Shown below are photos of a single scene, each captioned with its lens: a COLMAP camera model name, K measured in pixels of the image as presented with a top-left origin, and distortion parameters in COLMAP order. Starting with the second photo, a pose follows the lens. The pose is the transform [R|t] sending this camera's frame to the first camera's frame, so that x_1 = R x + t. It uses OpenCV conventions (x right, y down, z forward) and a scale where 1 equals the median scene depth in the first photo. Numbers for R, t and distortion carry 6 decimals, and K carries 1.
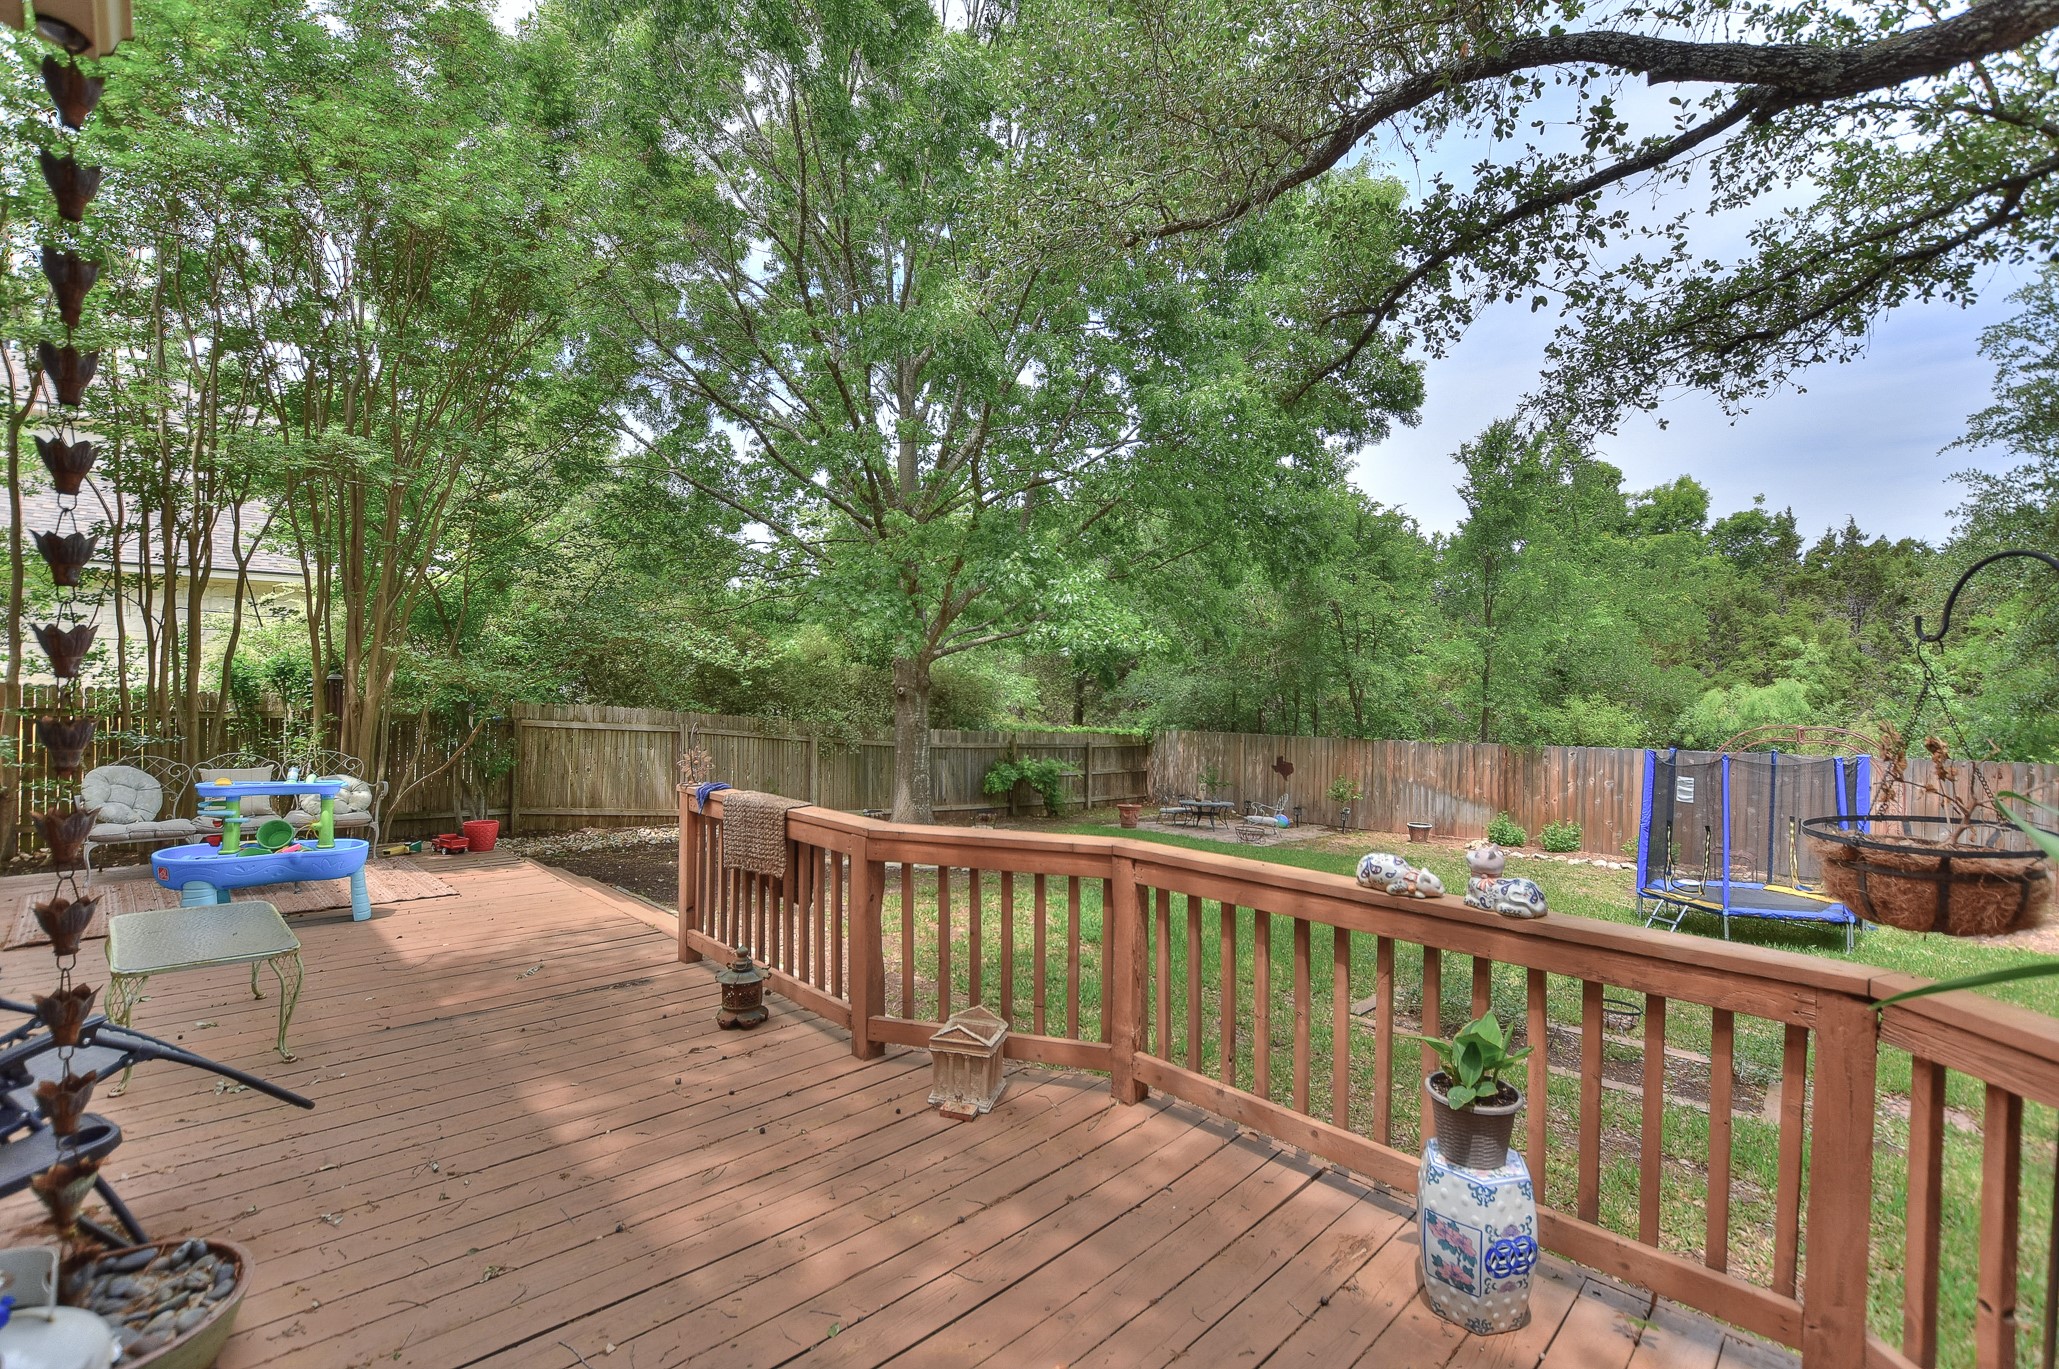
lens RADIAL K [[935.1, 0, 1026.2], [0, 935.1, 670.2], [0, 0, 1]] dist [-0.012678, 0.000030]
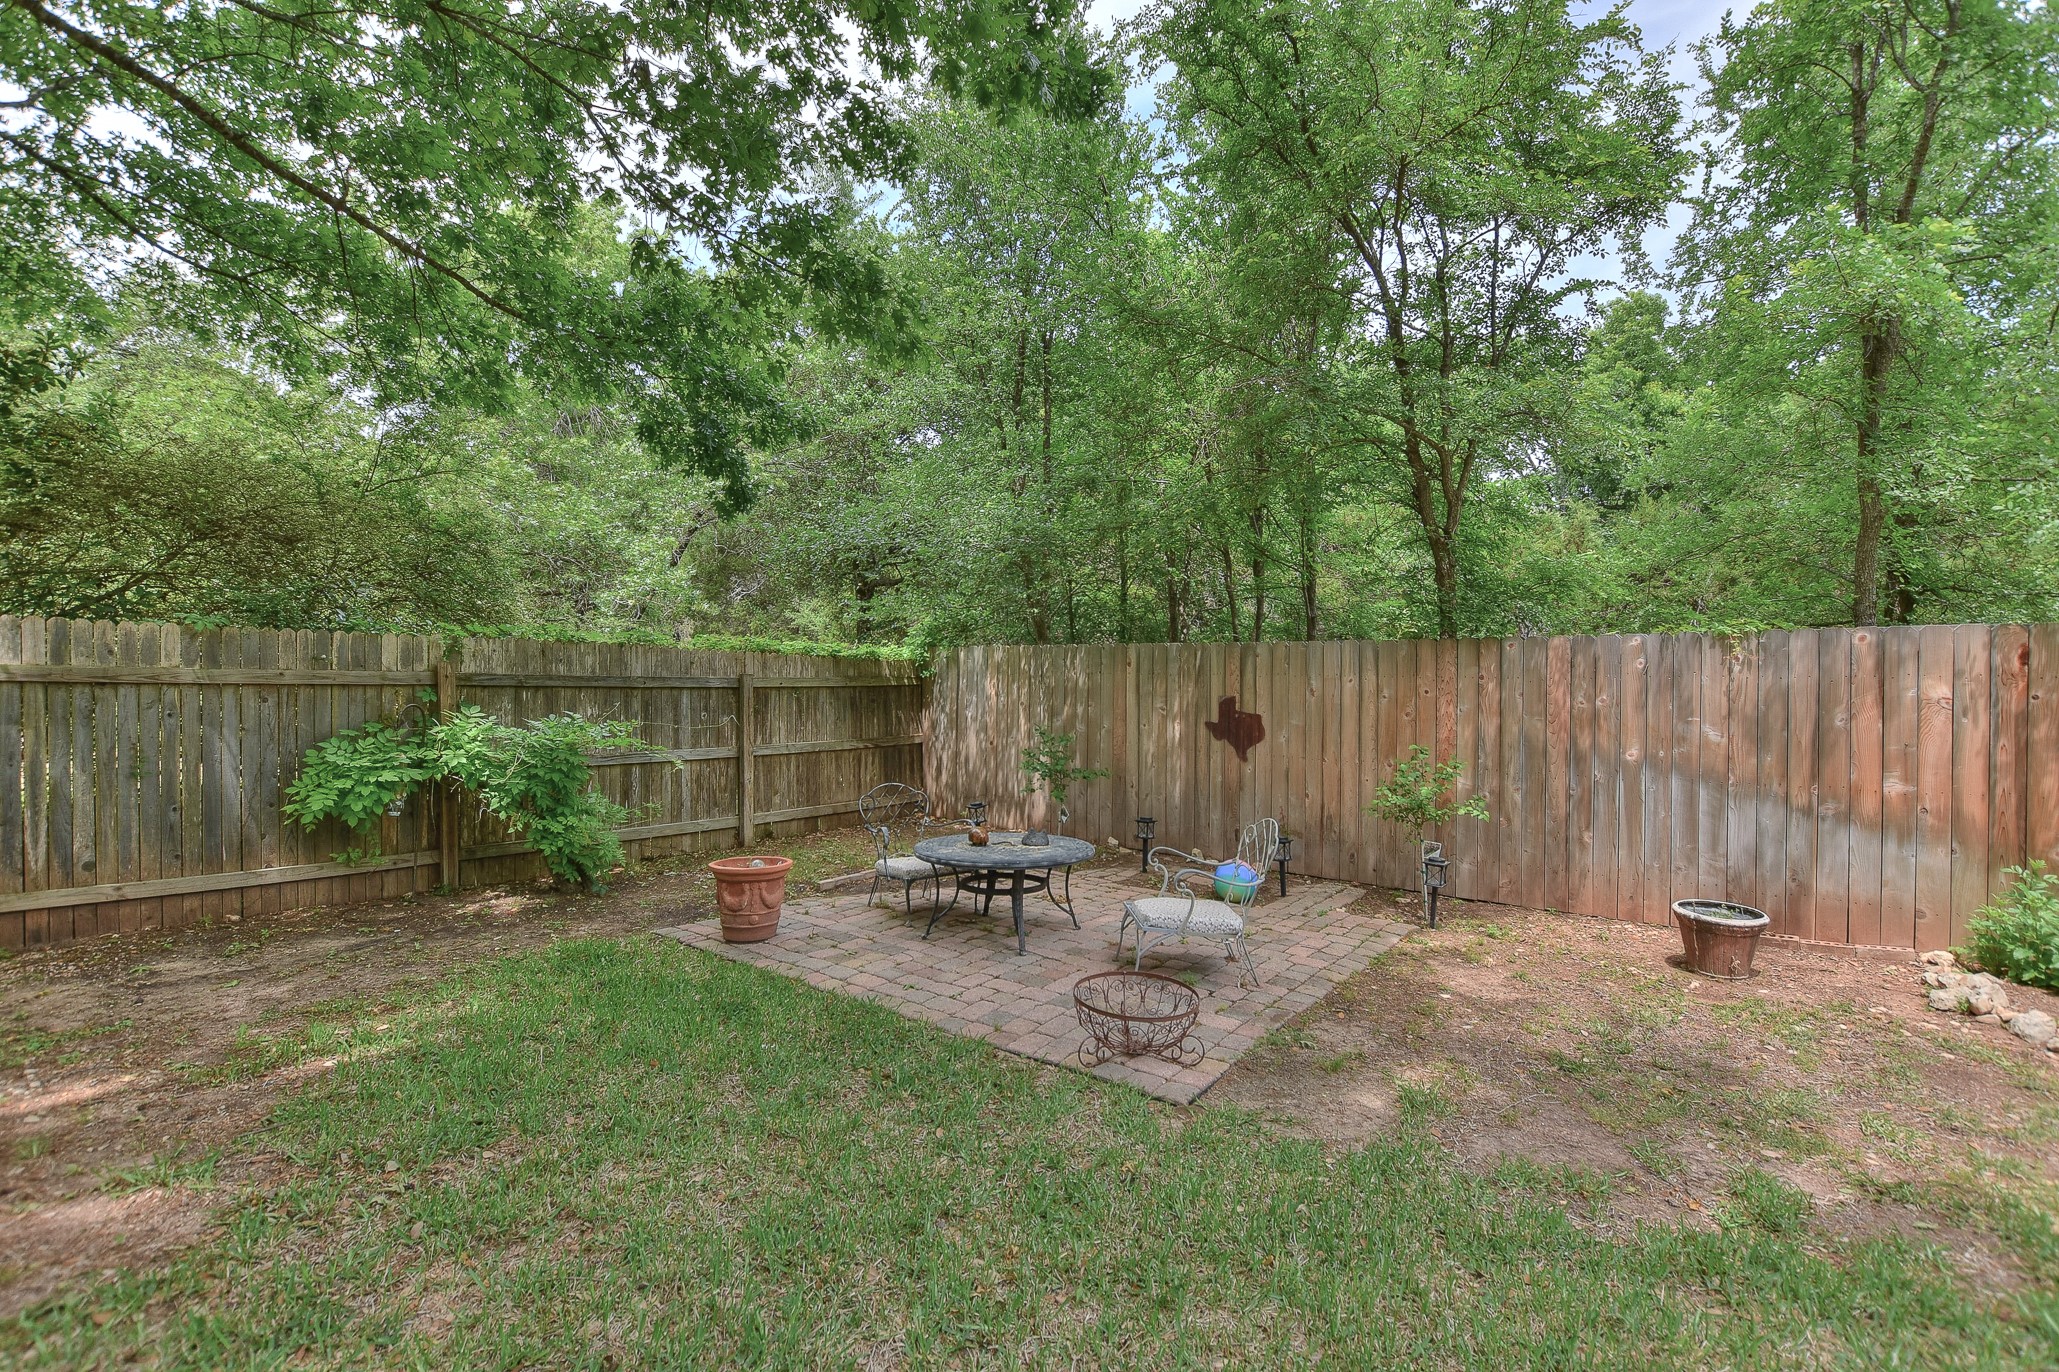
lens RADIAL K [[935.1, 0, 1026.2], [0, 935.1, 671.7], [0, 0, 1]] dist [-0.012678, 0.000030]
pose [[0.995248, -0.018792, 0.095541, 0.143078], [0.015435, 0.999241, 0.035756, 0.062512], [-0.096141, -0.034111, 0.994783, 0.587347]]
